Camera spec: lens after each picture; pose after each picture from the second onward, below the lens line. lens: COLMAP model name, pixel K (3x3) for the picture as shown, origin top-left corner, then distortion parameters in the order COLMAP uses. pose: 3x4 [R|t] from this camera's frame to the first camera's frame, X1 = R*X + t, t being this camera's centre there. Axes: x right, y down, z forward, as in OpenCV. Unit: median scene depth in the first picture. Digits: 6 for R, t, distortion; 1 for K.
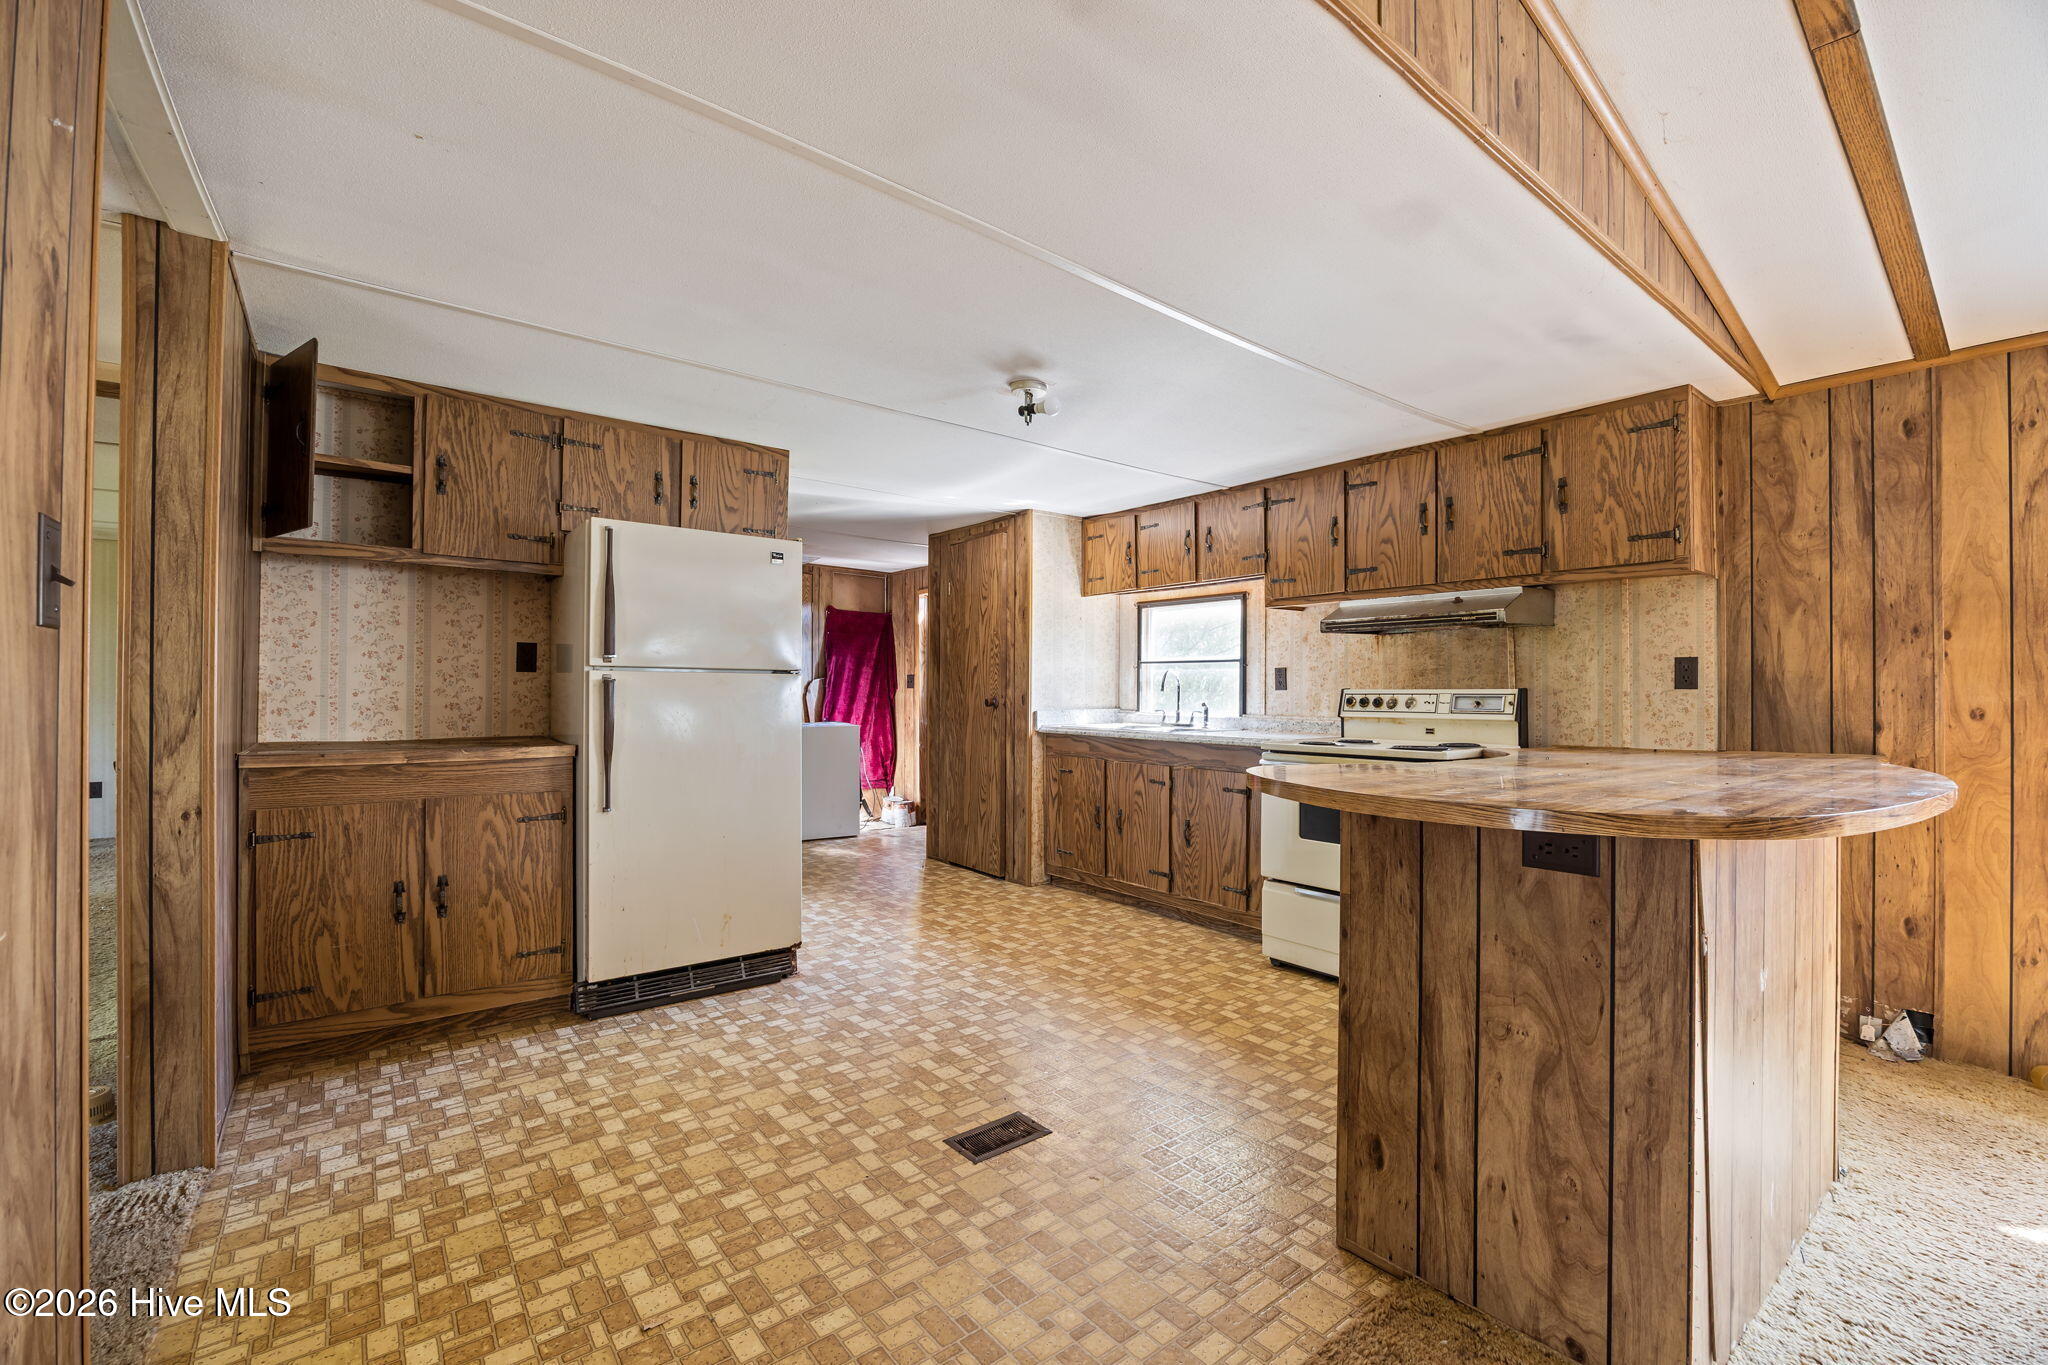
lens RADIAL K [[866.6, 0, 1018.3], [0, 866.6, 686.1], [0, 0, 1]] dist [-0.021281, 0.000891]
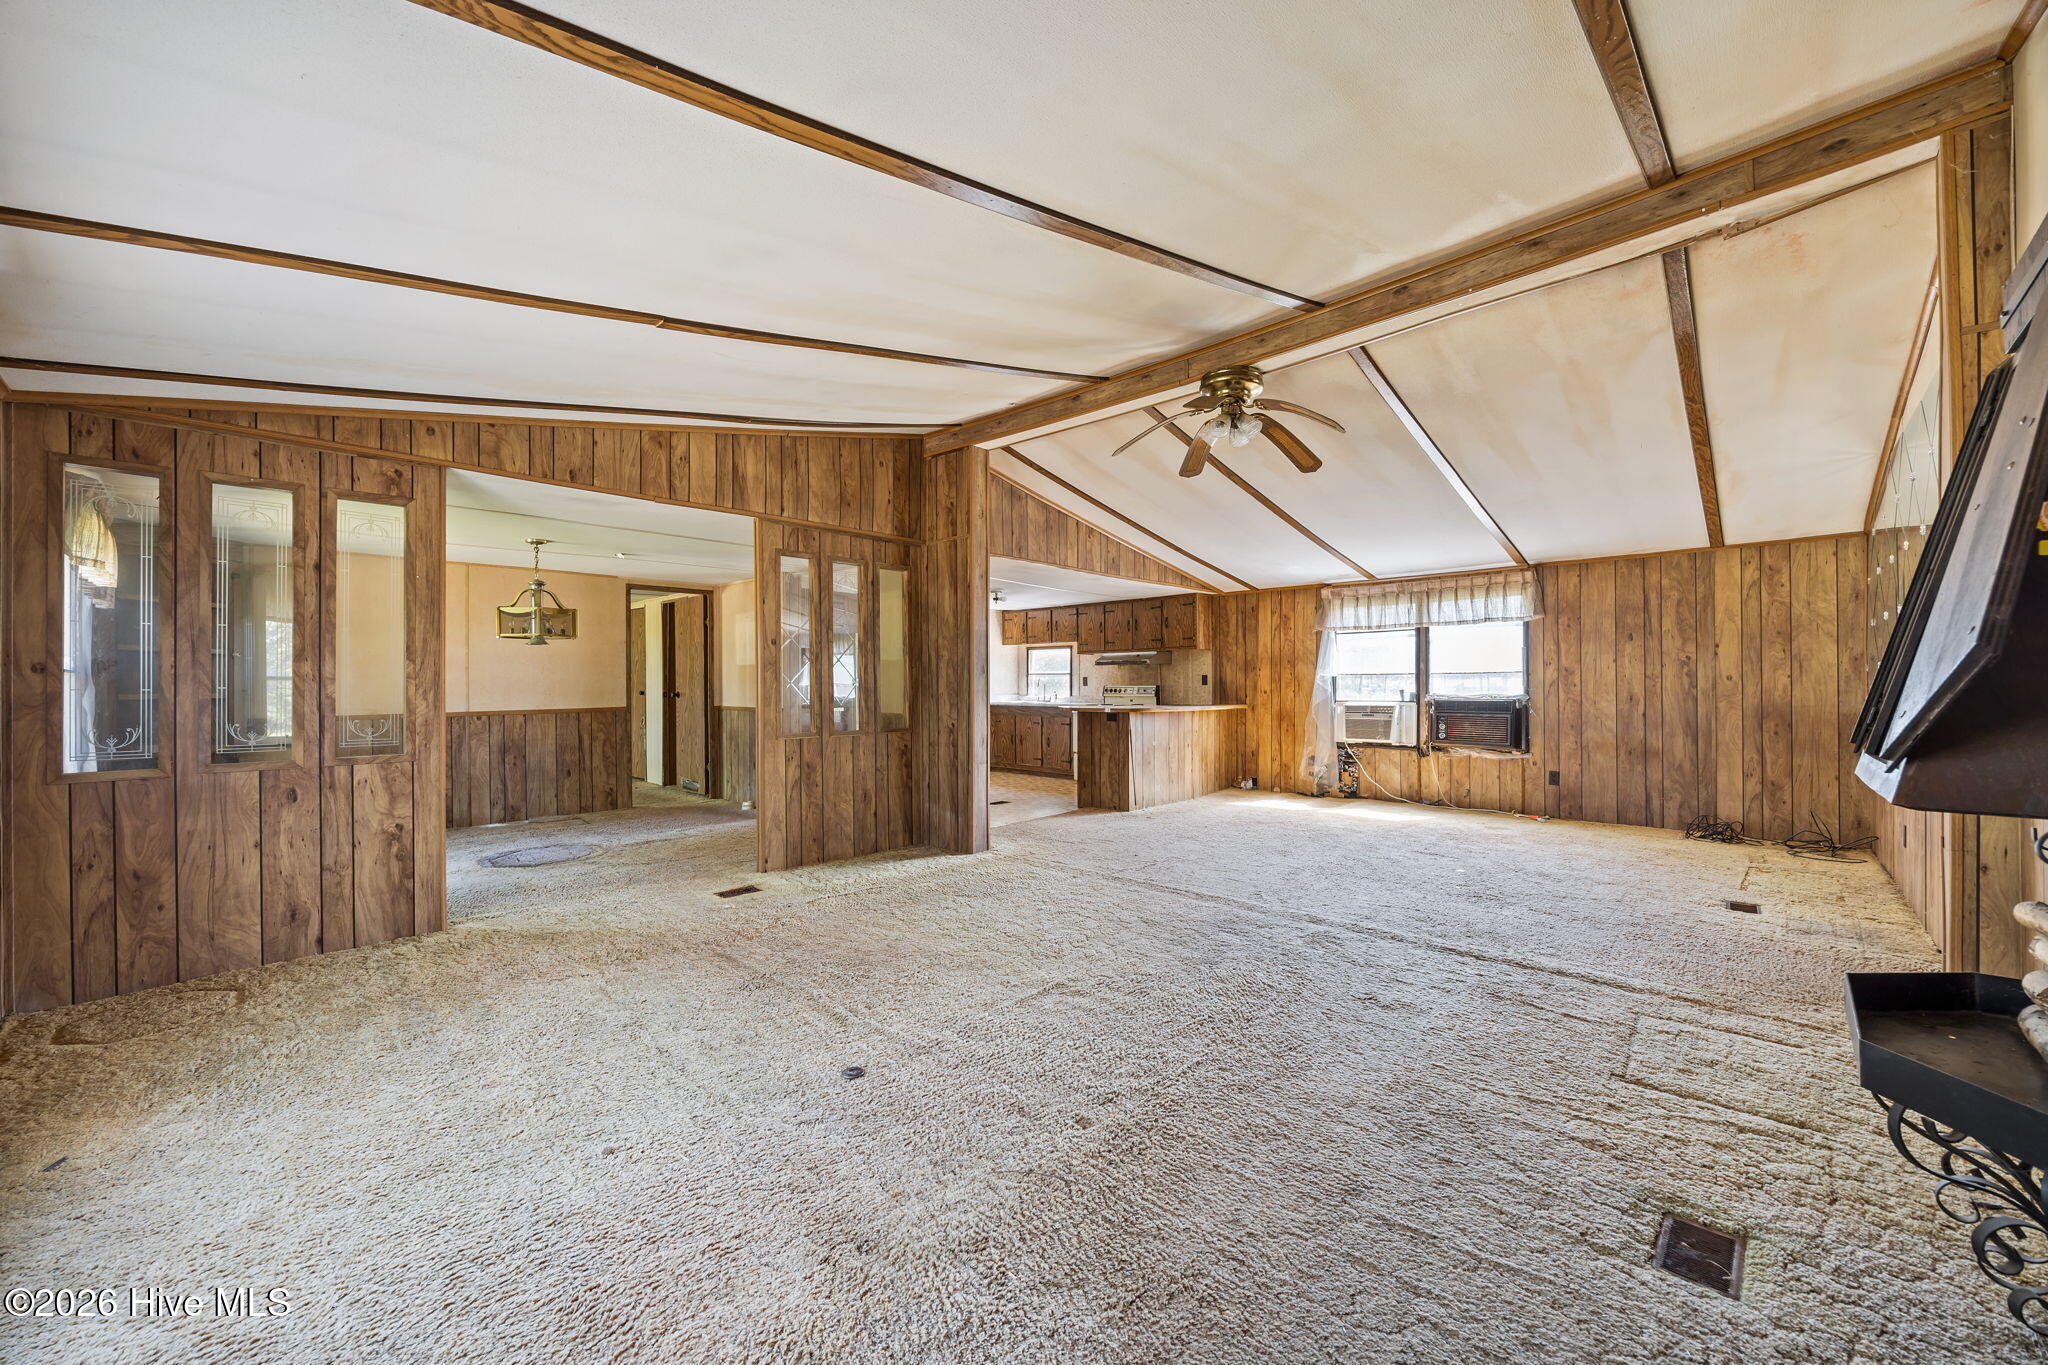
lens RADIAL K [[779.7, 0, 1018.9], [0, 779.7, 685.2], [0, 0, 1]] dist [-0.005088, 0.000821]
pose [[0.989667, -0.008620, 0.143124, -0.275676], [0.007616, 0.999942, 0.007564, -0.021810], [-0.143181, -0.006396, 0.989676, -1.596670]]
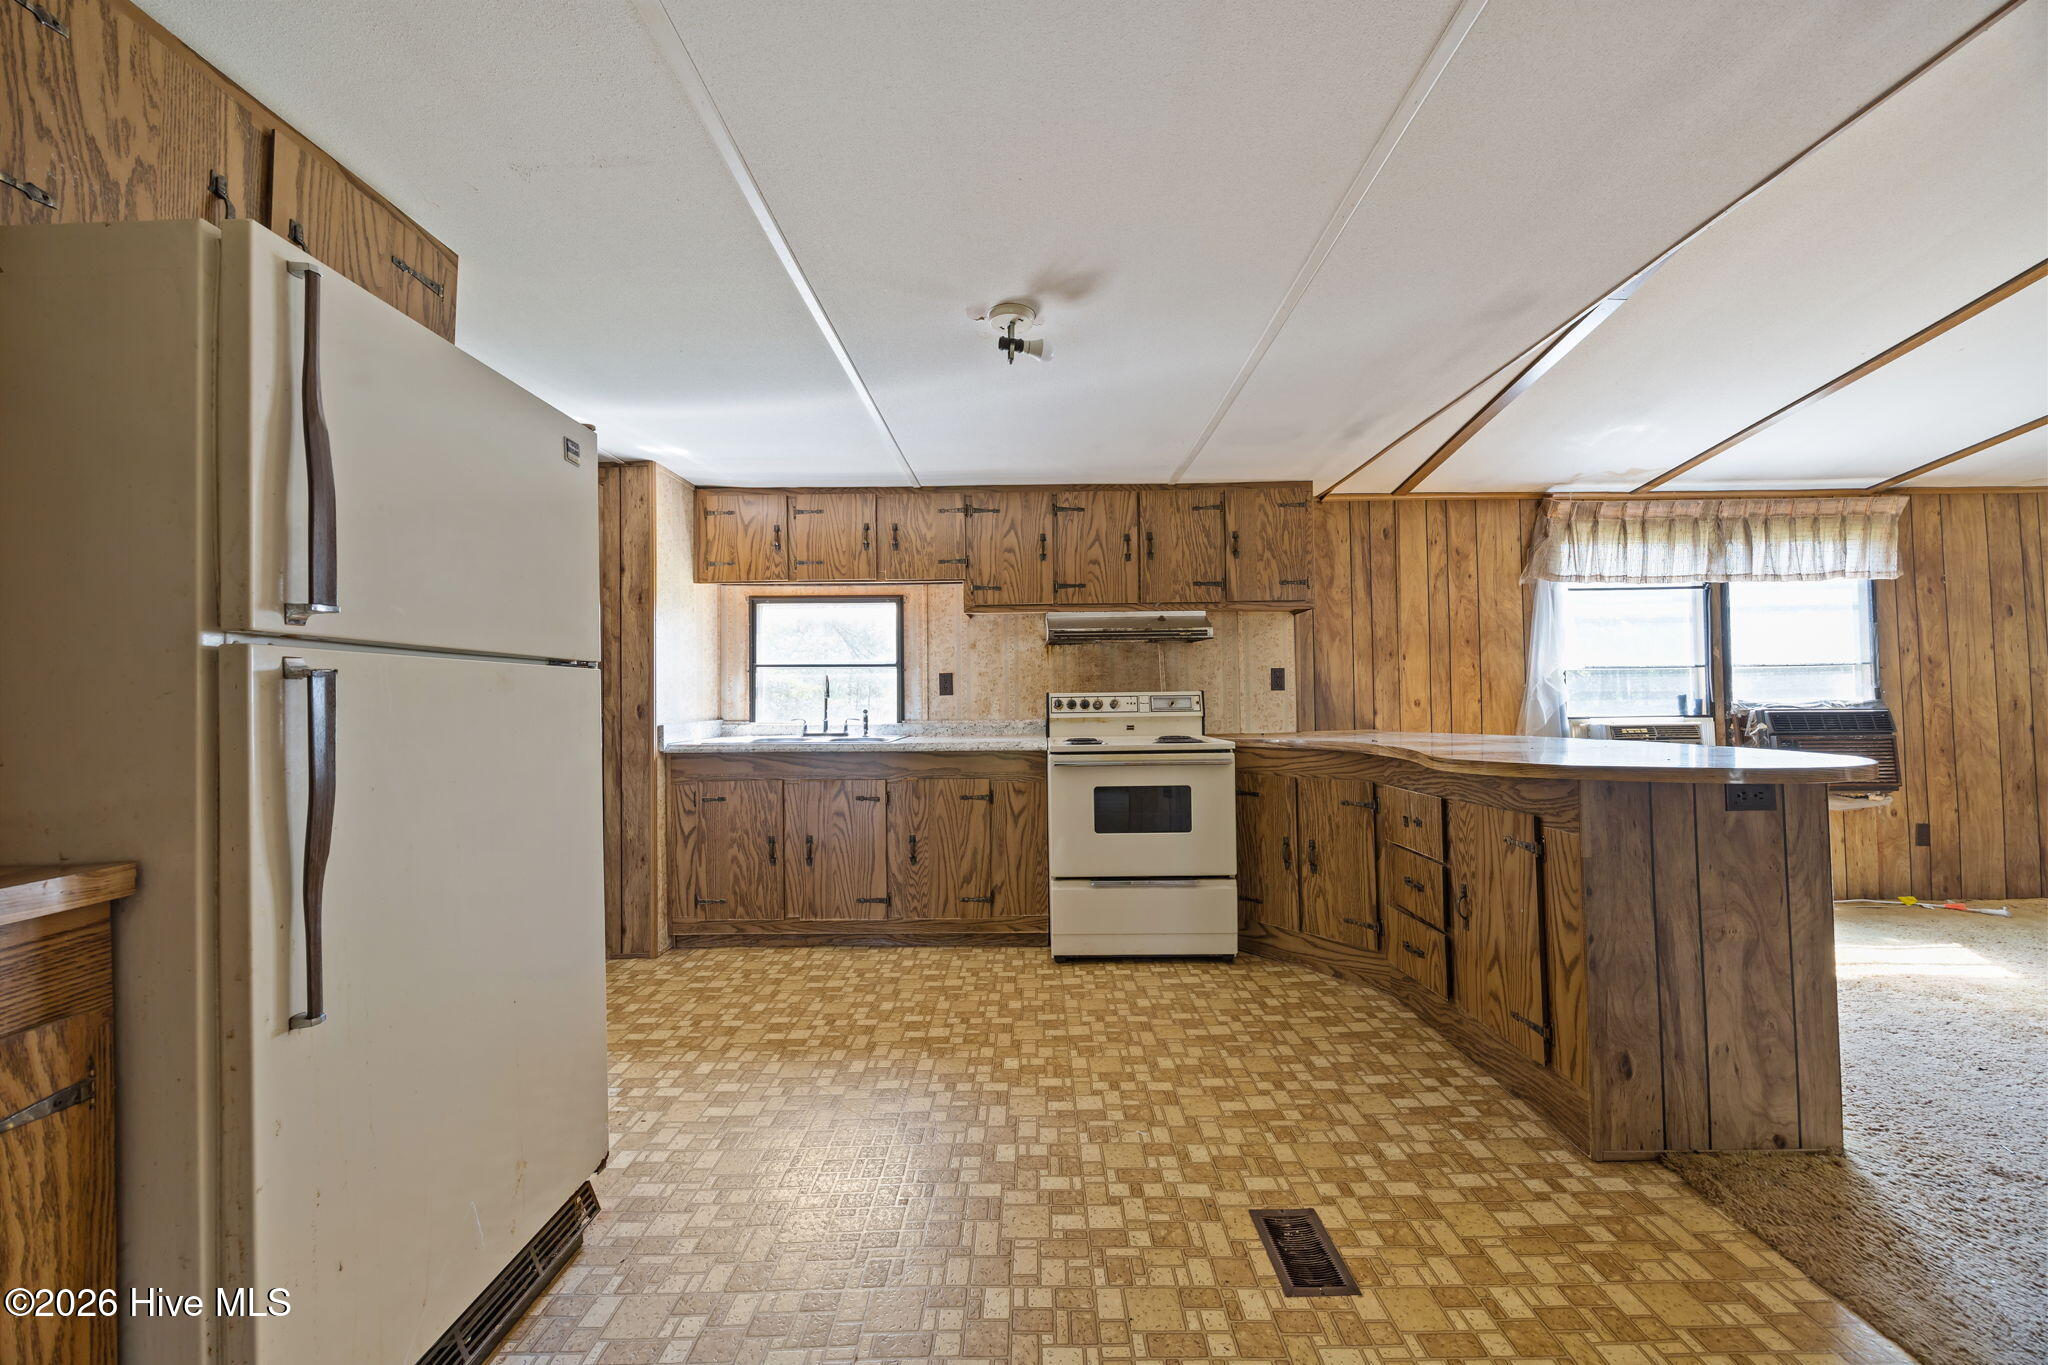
lens RADIAL K [[779.7, 0, 1021.8], [0, 779.7, 684.1], [0, 0, 1]] dist [-0.005088, 0.000821]
pose [[0.621751, 0.003386, 0.783207, -0.483712], [0.008427, 0.999904, -0.011012, 0.003550], [-0.783169, 0.013446, 0.621663, 0.483548]]
